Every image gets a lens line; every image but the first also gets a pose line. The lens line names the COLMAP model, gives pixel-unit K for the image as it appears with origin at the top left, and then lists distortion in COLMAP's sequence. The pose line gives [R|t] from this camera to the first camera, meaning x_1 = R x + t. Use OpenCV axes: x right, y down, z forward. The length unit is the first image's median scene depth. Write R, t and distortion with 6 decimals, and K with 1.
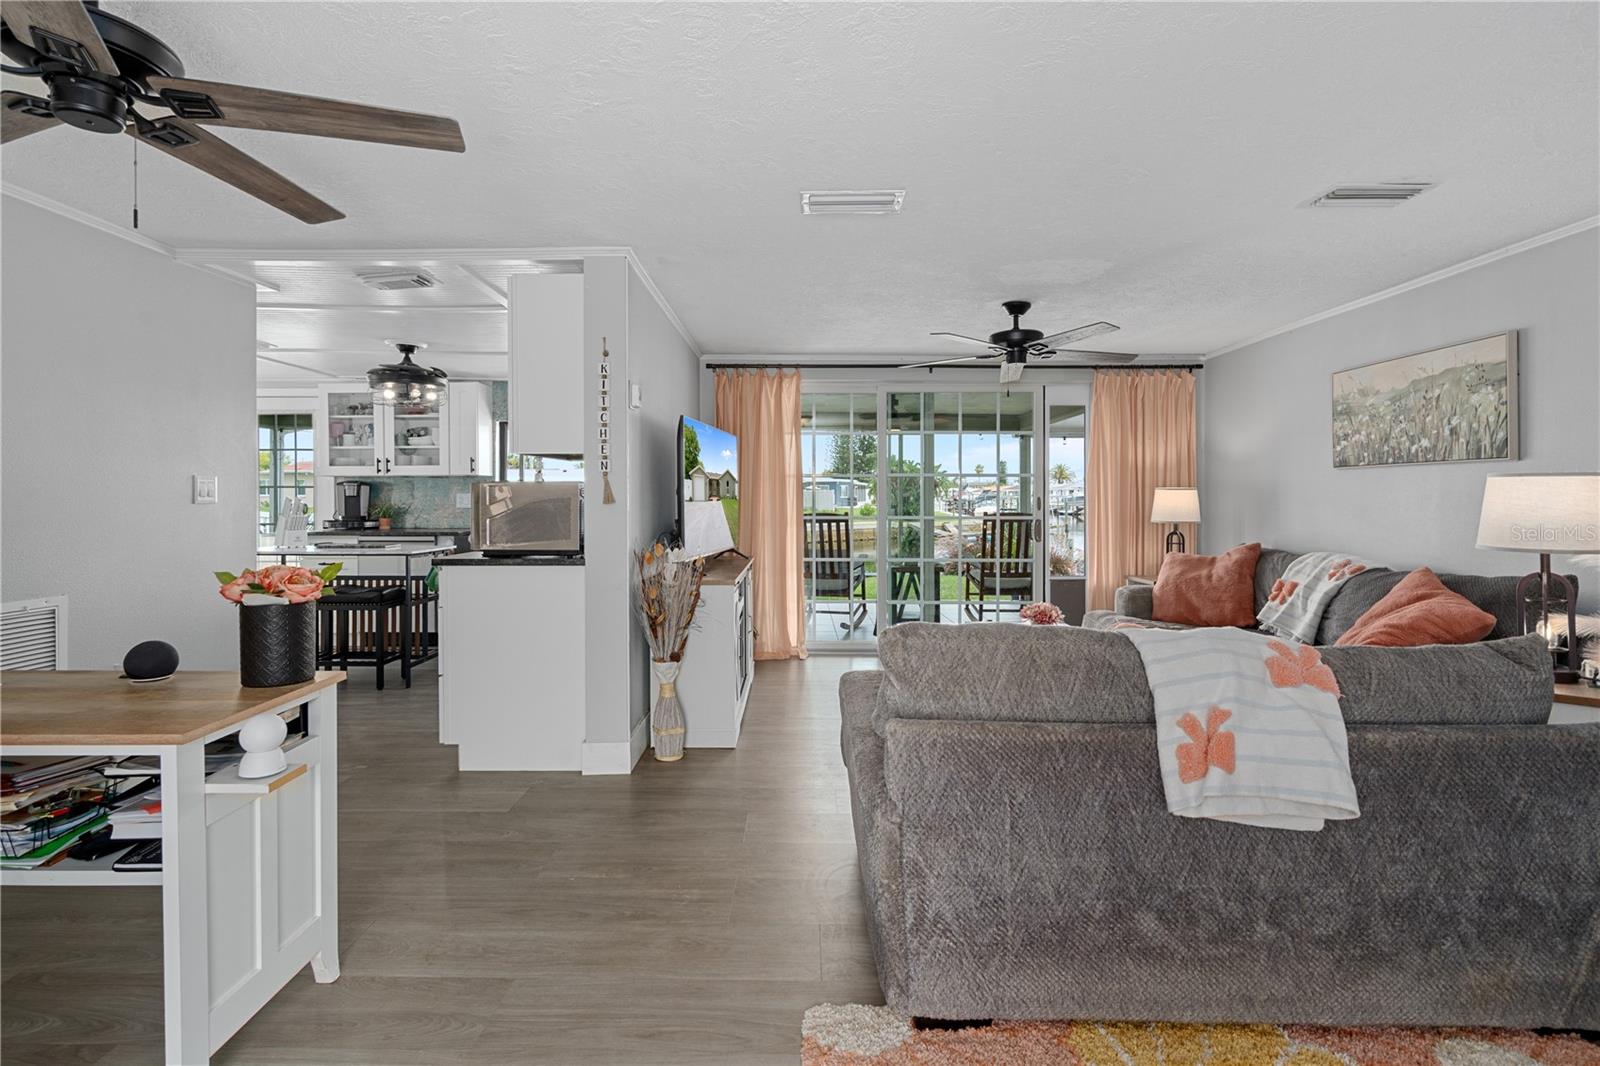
lens RADIAL K [[754.6, 0, 798.2], [0, 754.6, 498.1], [0, 0, 1]] dist [0.002156, 0.000345]
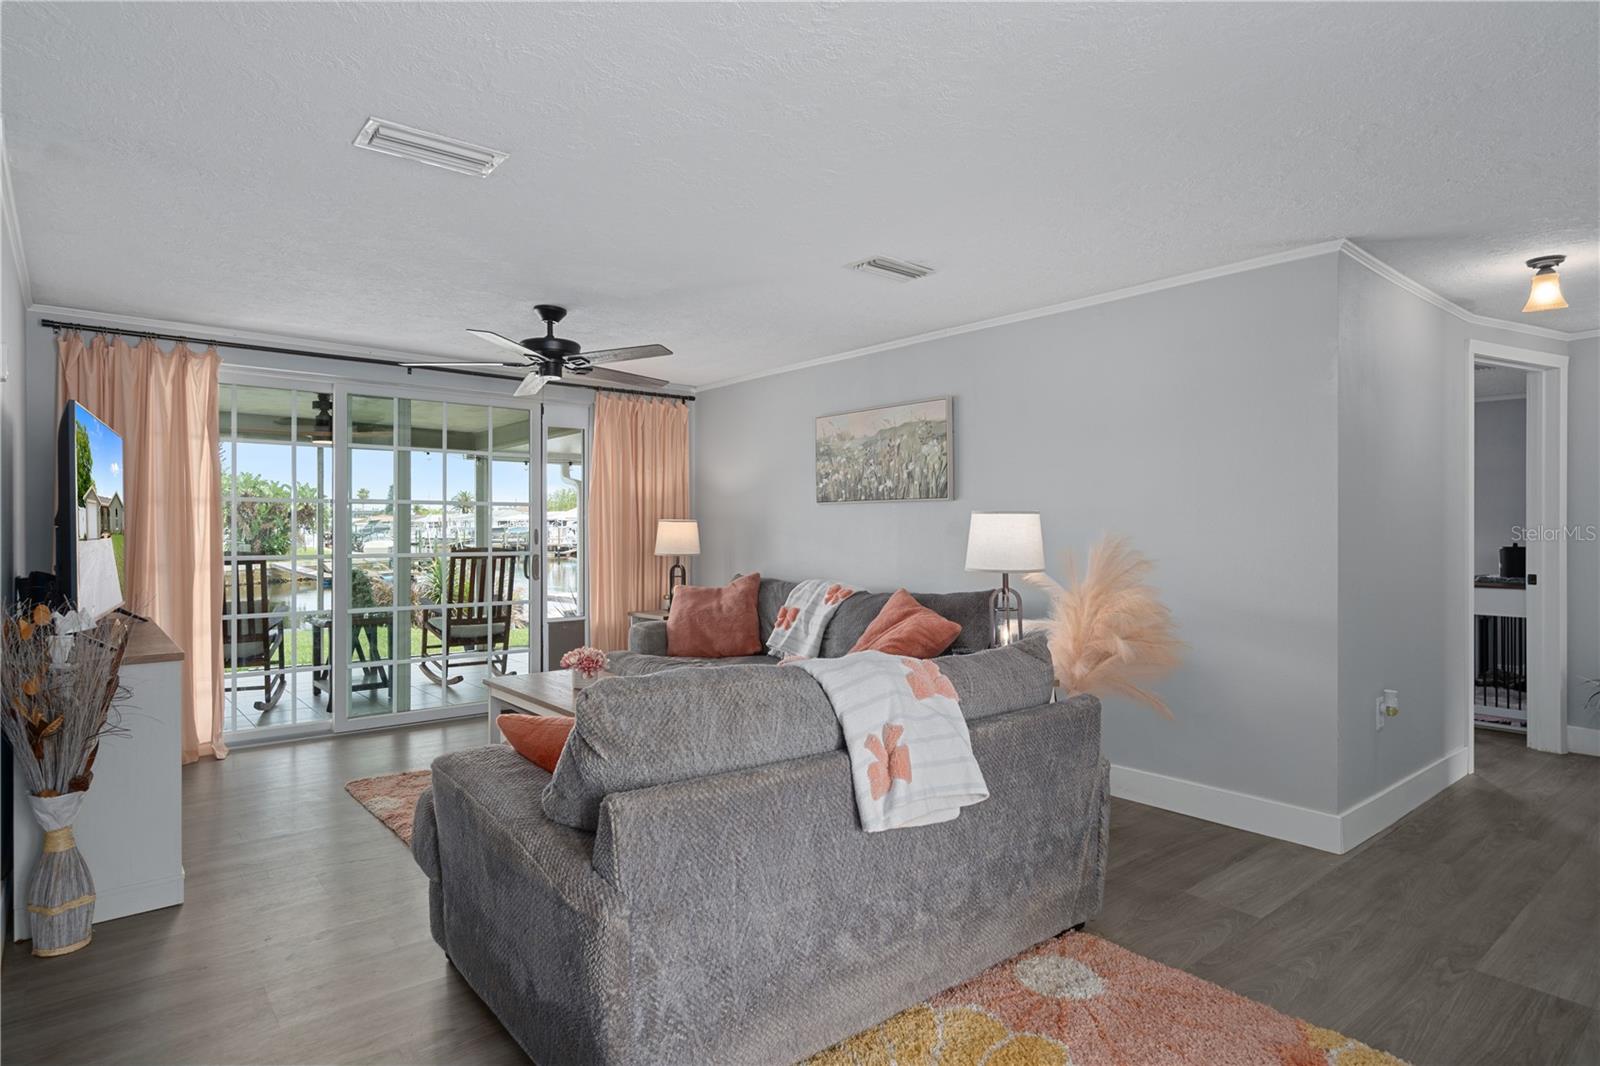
lens RADIAL K [[862.8, 0, 788.0], [0, 862.8, 524.7], [0, 0, 1]] dist [0.002532, -0.000599]
pose [[0.770485, 0.003264, 0.637449, -0.146791], [0.000769, 0.999981, -0.006050, -0.000598], [-0.637457, 0.005151, 0.770469, 0.059648]]
